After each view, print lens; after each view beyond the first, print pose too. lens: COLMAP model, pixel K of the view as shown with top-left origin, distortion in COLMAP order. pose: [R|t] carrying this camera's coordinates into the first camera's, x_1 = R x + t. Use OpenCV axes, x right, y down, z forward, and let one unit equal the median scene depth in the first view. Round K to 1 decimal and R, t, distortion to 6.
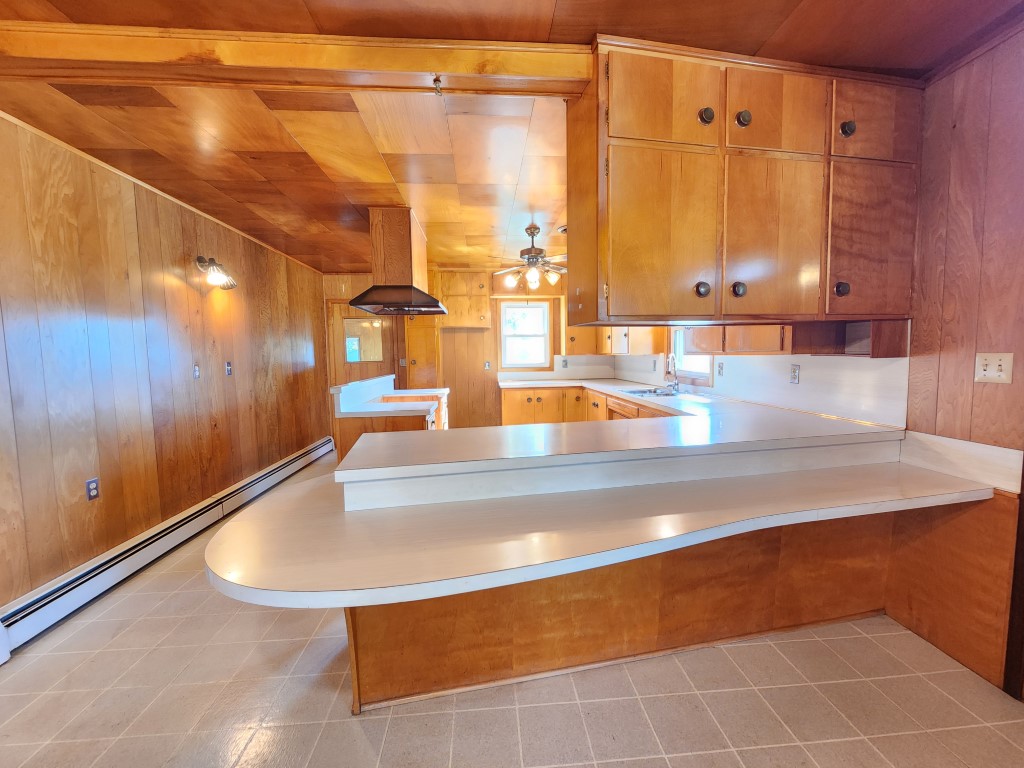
lens RADIAL K [[416.7, 0, 513.8], [0, 416.7, 382.4], [0, 0, 1]] dist [0.000531, -0.001458]
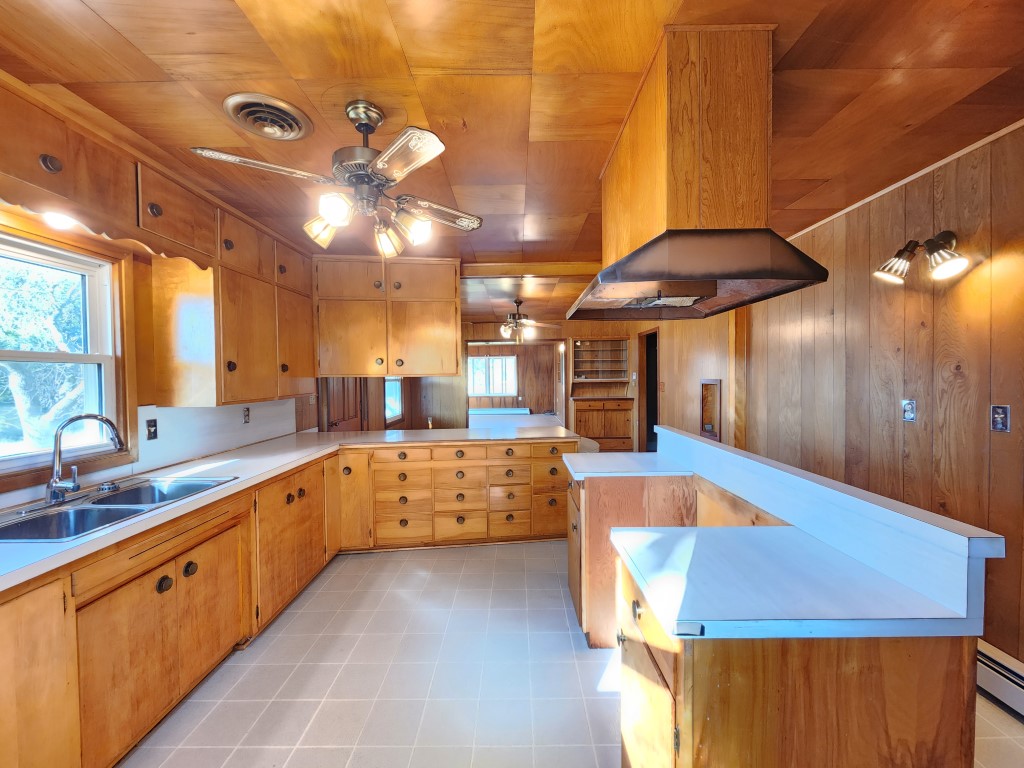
lens RADIAL K [[416.7, 0, 514.1], [0, 416.7, 386.4], [0, 0, 1]] dist [0.000531, -0.001458]
pose [[-0.996372, 0.025488, 0.081193, -0.198820], [0.033183, 0.994936, 0.094875, -0.197362], [-0.078363, 0.097225, -0.992173, 2.186436]]
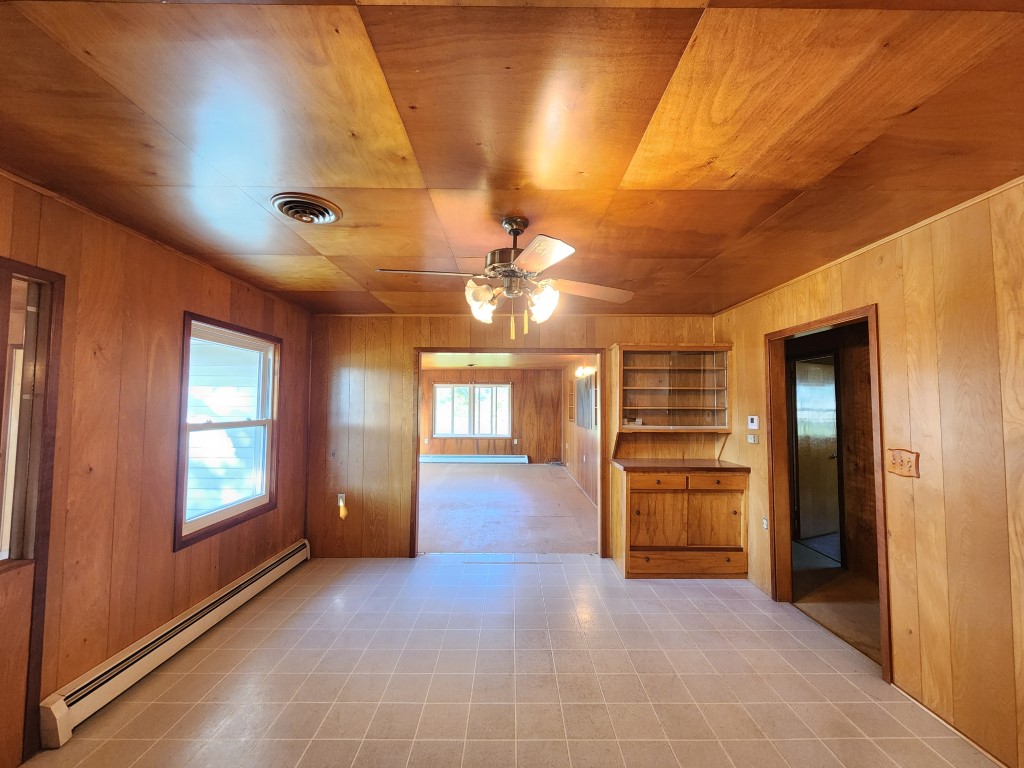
lens RADIAL K [[416.7, 0, 514.8], [0, 416.7, 386.4], [0, 0, 1]] dist [0.000531, -0.001458]
pose [[-0.997700, 0.012989, 0.066527, -0.094258], [0.014398, 0.999681, 0.020743, -0.131006], [-0.066237, 0.021653, -0.997569, 0.696279]]
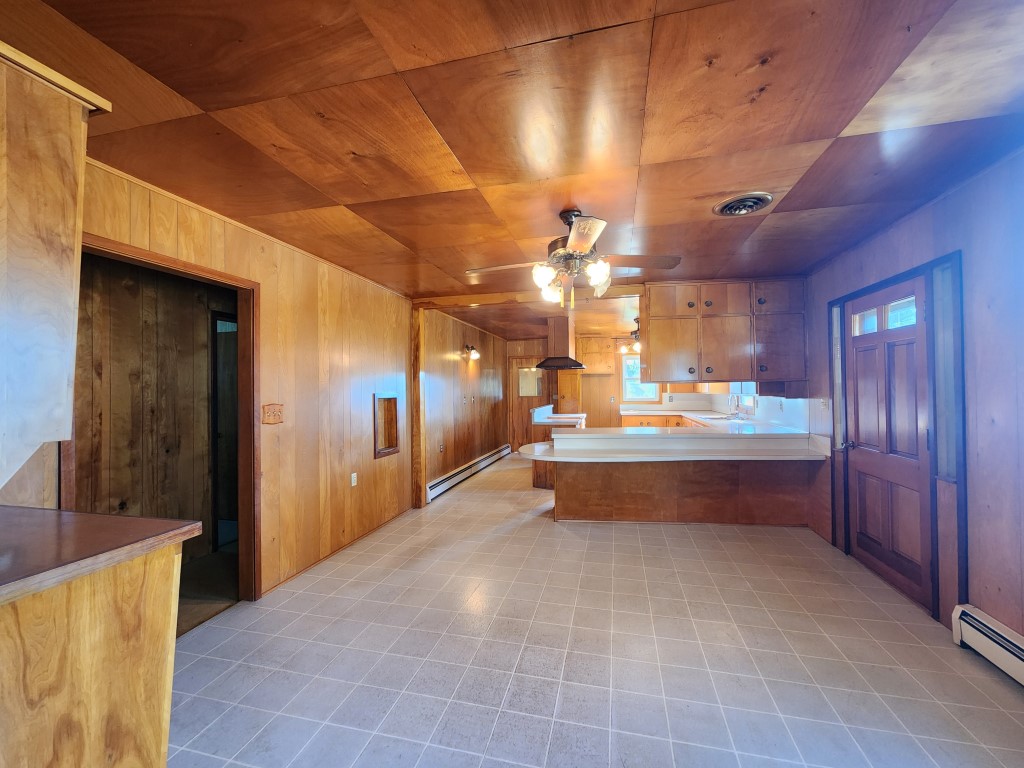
lens RADIAL K [[416.7, 0, 513.3], [0, 416.7, 386.6], [0, 0, 1]] dist [0.000531, -0.001458]
pose [[0.950291, 0.002754, -0.311350, 0.138891], [-0.024613, 0.997496, -0.066302, 0.042771], [0.310388, 0.070670, 0.947980, -1.116255]]
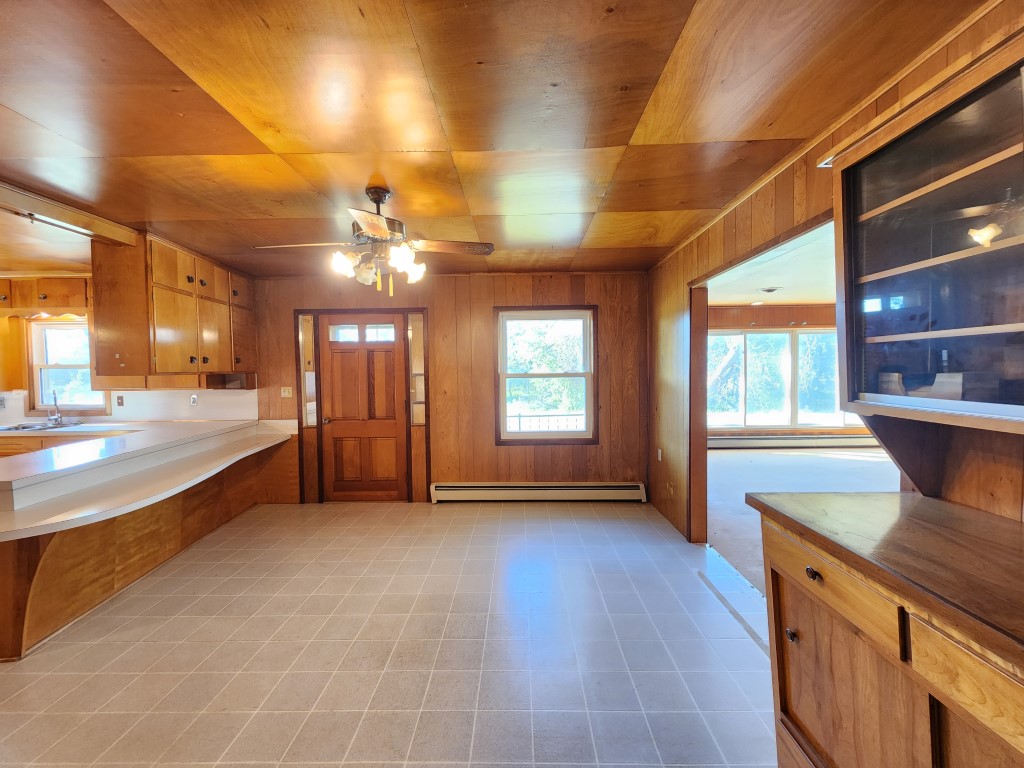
lens RADIAL K [[416.7, 0, 512.5], [0, 416.7, 386.3], [0, 0, 1]] dist [0.000531, -0.001458]
pose [[0.090655, -0.025191, 0.995564, -0.959421], [0.080960, 0.996558, 0.017844, -0.001038], [-0.992586, 0.078984, 0.092383, -0.495710]]
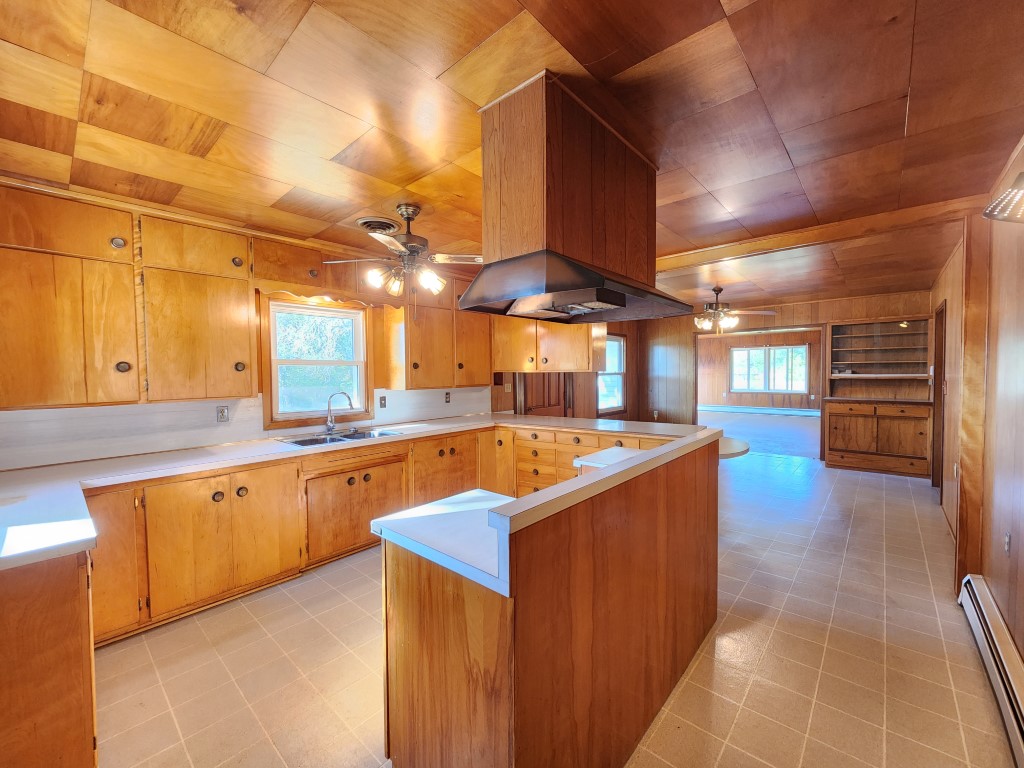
lens RADIAL K [[416.7, 0, 511.5], [0, 416.7, 383.9], [0, 0, 1]] dist [0.000531, -0.001458]
pose [[-0.693115, 0.000281, 0.720827, -0.840144], [0.071341, 0.995117, 0.068211, -0.187296], [-0.717288, 0.098703, -0.689750, 2.100365]]
